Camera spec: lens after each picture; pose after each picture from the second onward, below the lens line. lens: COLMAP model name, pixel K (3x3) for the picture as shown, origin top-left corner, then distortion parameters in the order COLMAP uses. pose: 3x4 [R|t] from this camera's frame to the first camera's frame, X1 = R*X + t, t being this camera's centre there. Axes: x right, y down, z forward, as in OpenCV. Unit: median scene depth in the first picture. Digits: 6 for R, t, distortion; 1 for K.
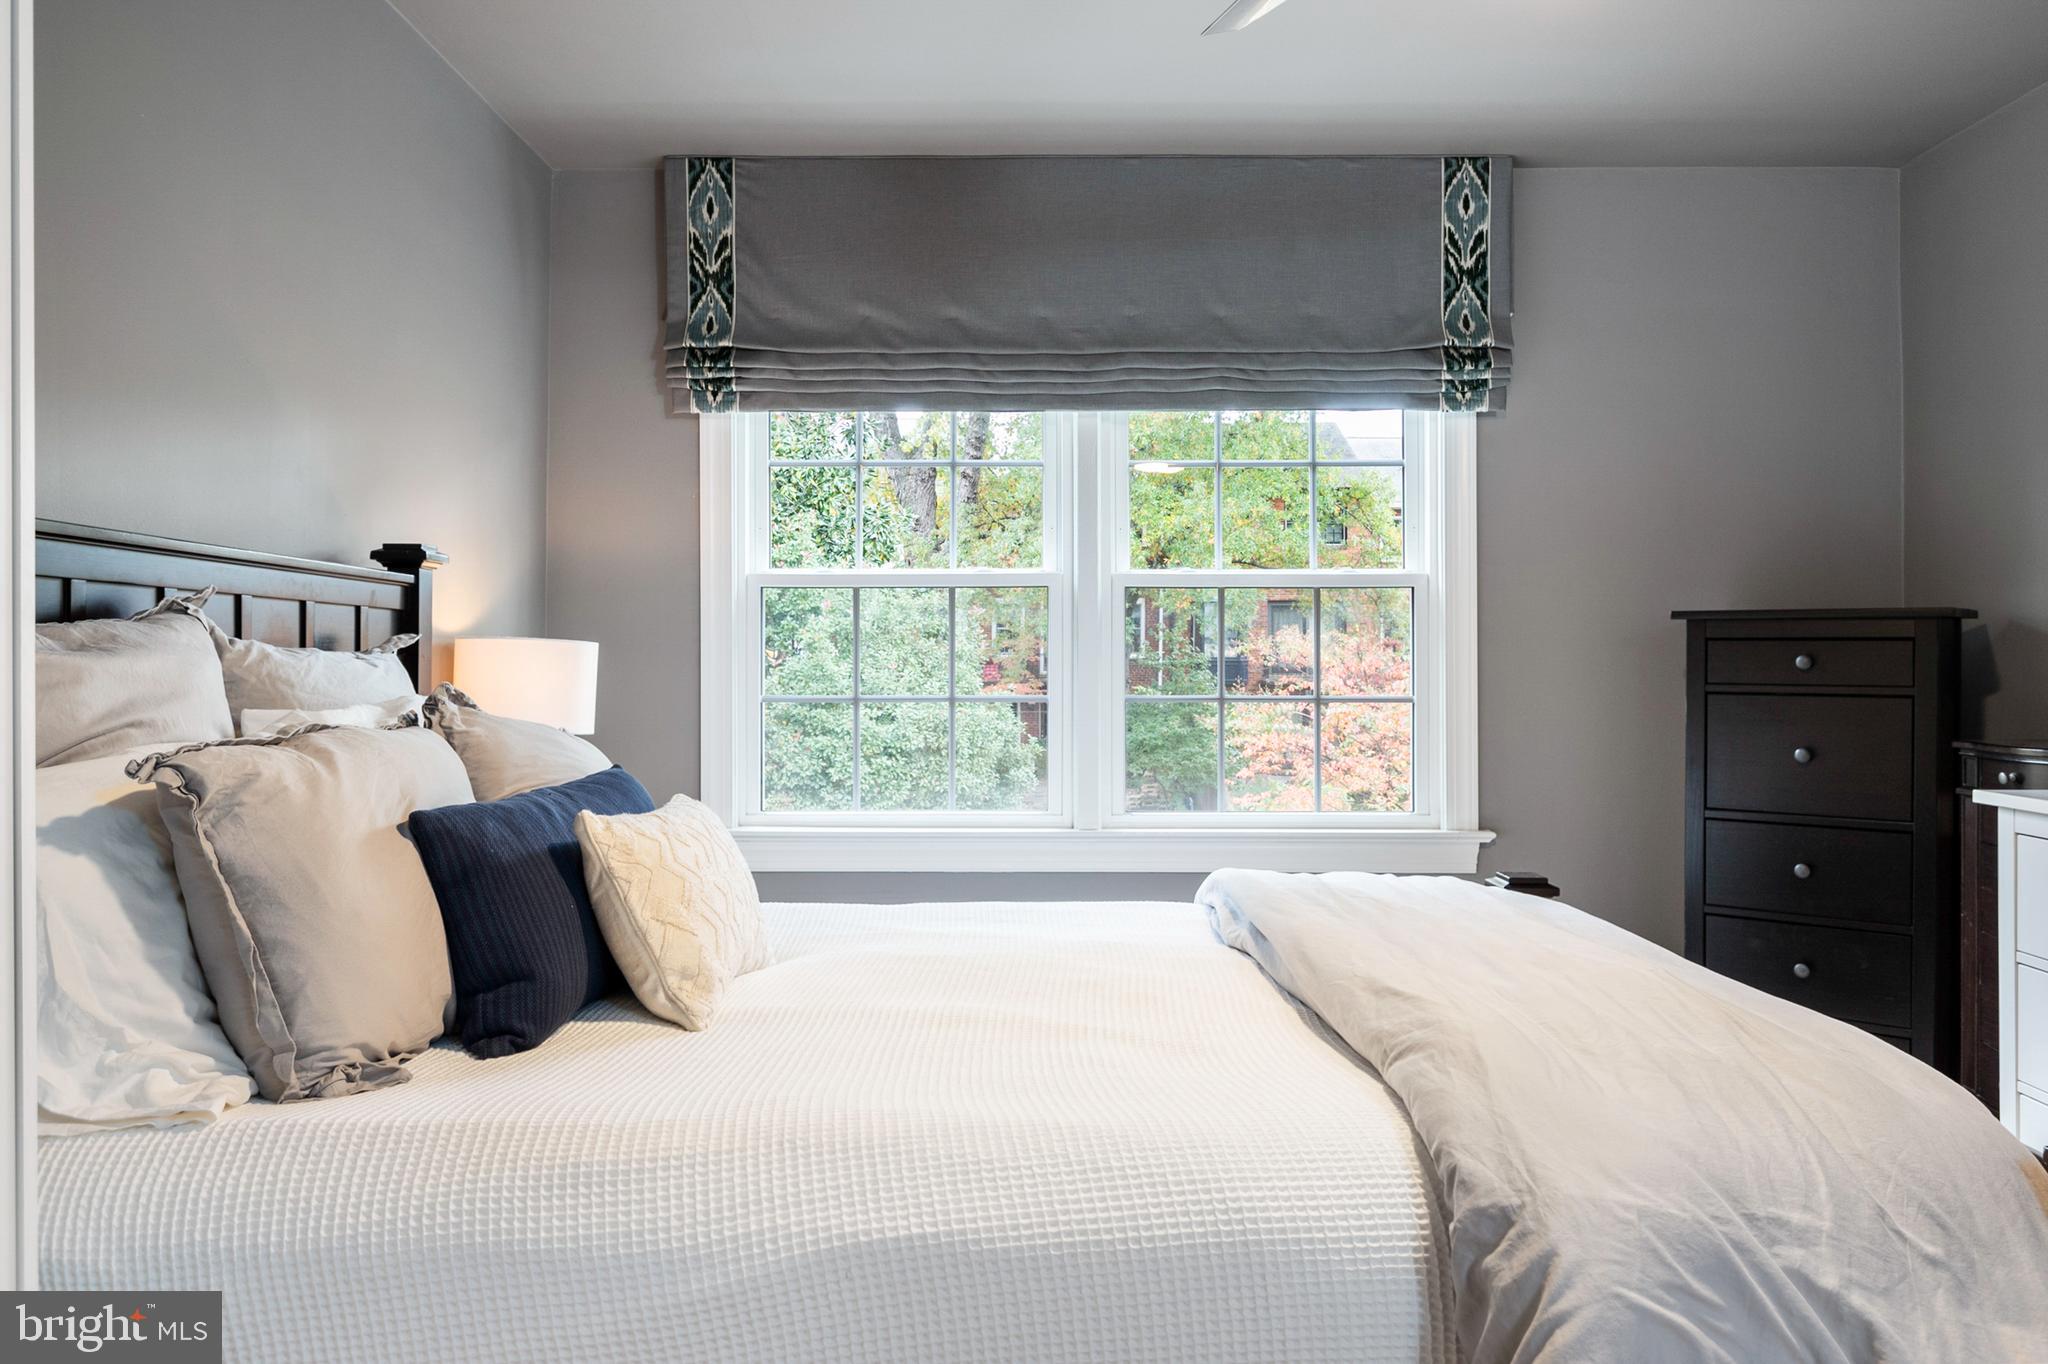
lens RADIAL K [[1458.4, 0, 1023.9], [0, 1458.4, 664.2], [0, 0, 1]] dist [0.003739, -0.000711]
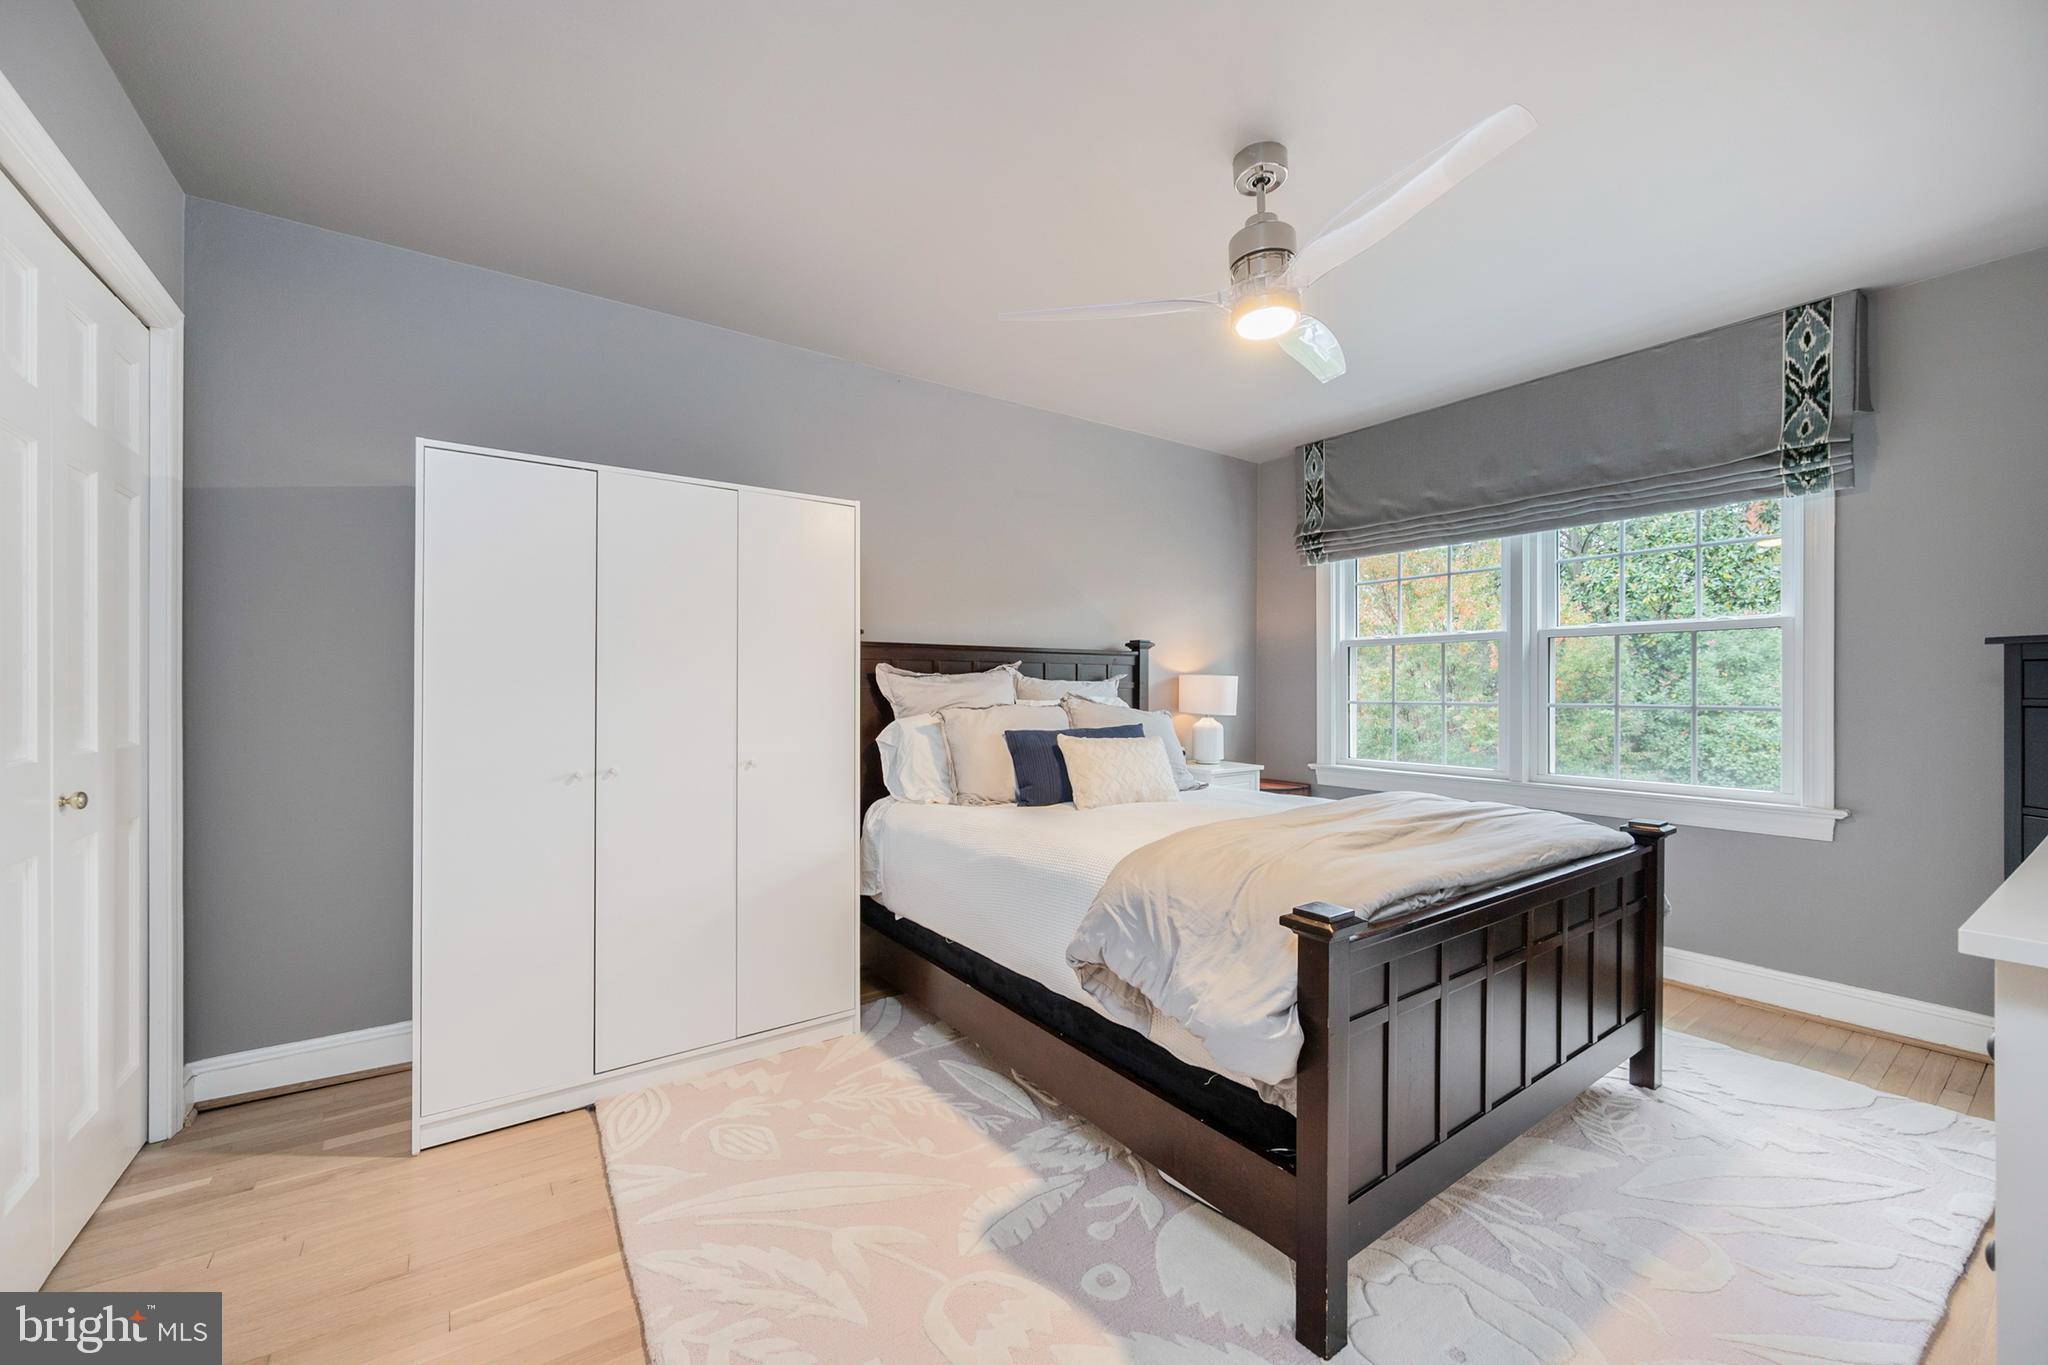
lens RADIAL K [[803.5, 0, 1028.3], [0, 803.5, 693.9], [0, 0, 1]] dist [-0.004072, 0.000556]
pose [[0.589749, 0.005459, -0.807568, 0.476216], [0.003002, 0.999955, 0.008952, 0.001387], [0.807581, -0.007704, 0.589706, -0.013382]]
